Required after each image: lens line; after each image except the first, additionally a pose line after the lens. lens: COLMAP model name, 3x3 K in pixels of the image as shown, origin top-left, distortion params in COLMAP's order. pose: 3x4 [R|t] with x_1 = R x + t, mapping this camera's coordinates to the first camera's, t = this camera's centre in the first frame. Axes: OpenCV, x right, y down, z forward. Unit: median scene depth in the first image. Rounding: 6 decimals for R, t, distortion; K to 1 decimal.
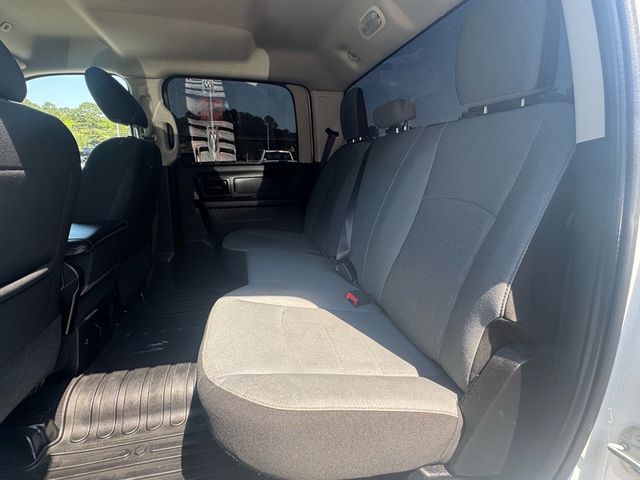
lens RADIAL K [[317.5, 0, 315.6], [0, 317.5, 240.5], [0, 0, 1]] dist [-0.003620, 0.000949]
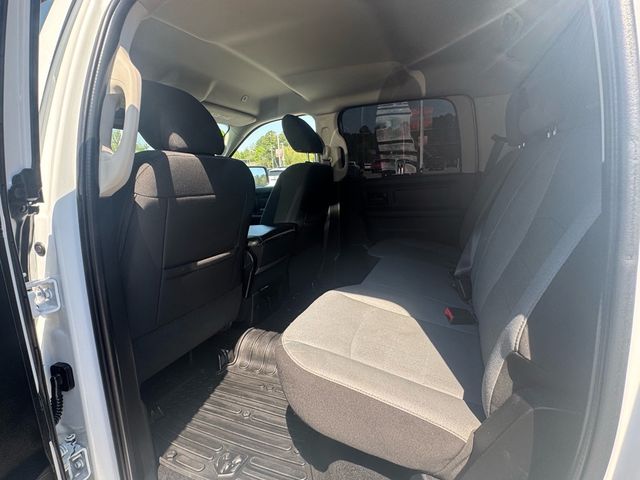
lens RADIAL K [[317.5, 0, 317.8], [0, 317.5, 242.1], [0, 0, 1]] dist [-0.003620, 0.000949]
pose [[0.811993, 0.078472, -0.578368, 0.350301], [-0.087839, 0.996064, 0.011823, -0.019878], [0.577020, 0.041204, 0.815690, -0.057092]]
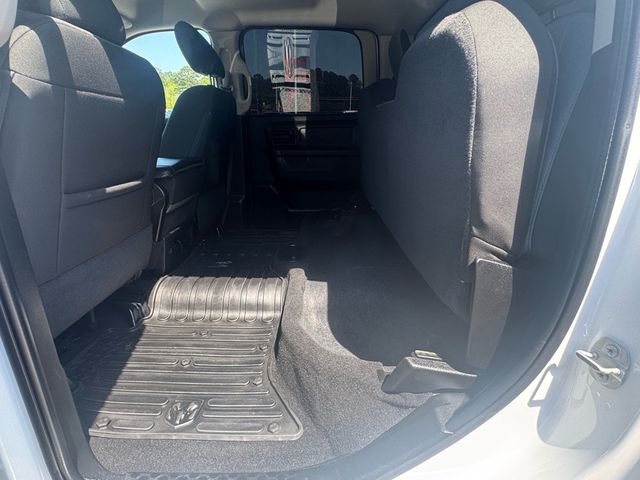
lens RADIAL K [[317.5, 0, 317.2], [0, 317.5, 240.0], [0, 0, 1]] dist [-0.003620, 0.000949]
pose [[0.971181, 0.086853, -0.221955, 0.133591], [-0.062770, 0.991570, 0.113355, 0.100341], [0.229929, -0.096156, 0.968445, -0.098284]]
